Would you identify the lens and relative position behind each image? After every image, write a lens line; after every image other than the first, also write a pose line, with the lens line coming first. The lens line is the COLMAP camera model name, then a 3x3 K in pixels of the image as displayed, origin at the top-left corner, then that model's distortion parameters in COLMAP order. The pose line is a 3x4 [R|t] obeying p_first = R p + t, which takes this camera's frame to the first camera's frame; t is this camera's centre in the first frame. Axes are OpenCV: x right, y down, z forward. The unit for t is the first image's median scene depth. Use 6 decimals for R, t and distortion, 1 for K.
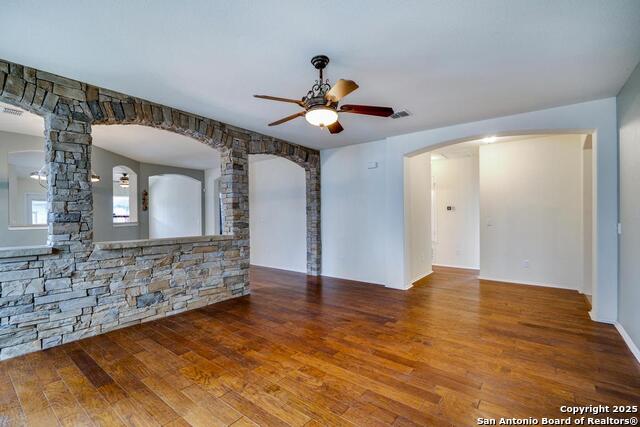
lens RADIAL K [[287.7, 0, 320.0], [0, 287.7, 213.5], [0, 0, 1]] dist [0.000053, -0.000063]
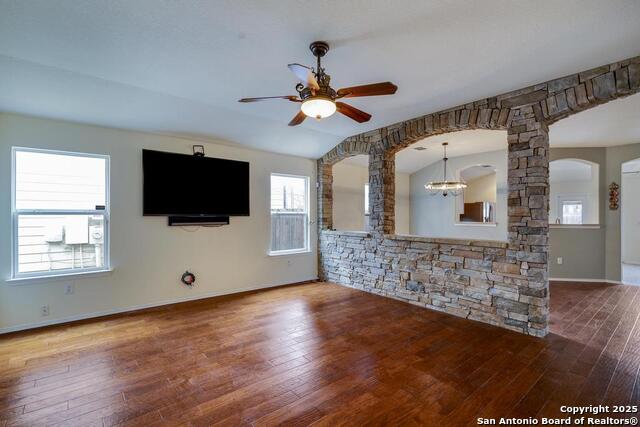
lens RADIAL K [[300.9, 0, 320.4], [0, 300.9, 214.6], [0, 0, 1]] dist [-0.001704, -0.000500]
pose [[-0.221787, 0.000558, -0.975095, 0.660303], [0.001065, 0.999999, 0.000330, 0.003853], [0.975095, -0.000965, -0.221787, 0.852560]]
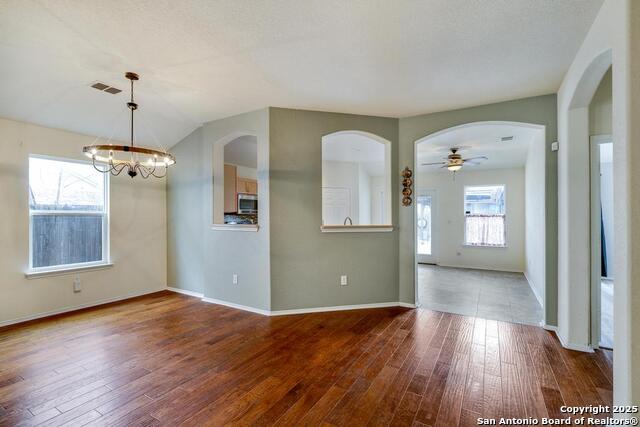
lens RADIAL K [[300.9, 0, 320.4], [0, 300.9, 214.6], [0, 0, 1]] dist [-0.001704, -0.000500]
pose [[0.136486, -0.000138, -0.990642, -0.134522], [0.006275, 0.999980, 0.000726, 0.013189], [0.990622, -0.006315, 0.136484, 1.523543]]
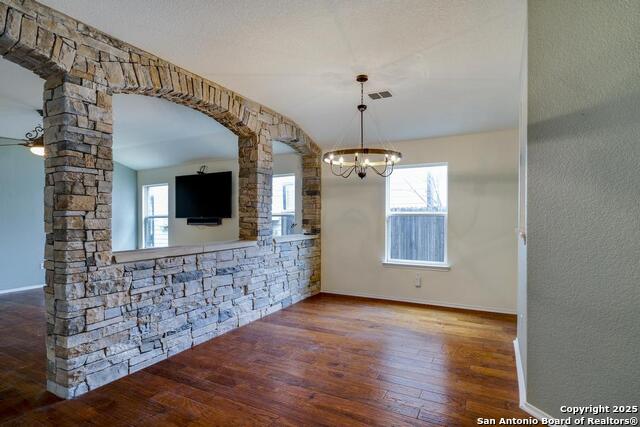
lens RADIAL K [[330.9, 0, 312.3], [0, 330.9, 218.8], [0, 0, 1]] dist [0.000748, -0.000019]
pose [[-0.985904, 0.007937, -0.167121, -0.711947], [0.008205, 0.999966, -0.000909, 0.020994], [0.167108, -0.002267, -0.985936, 2.000639]]
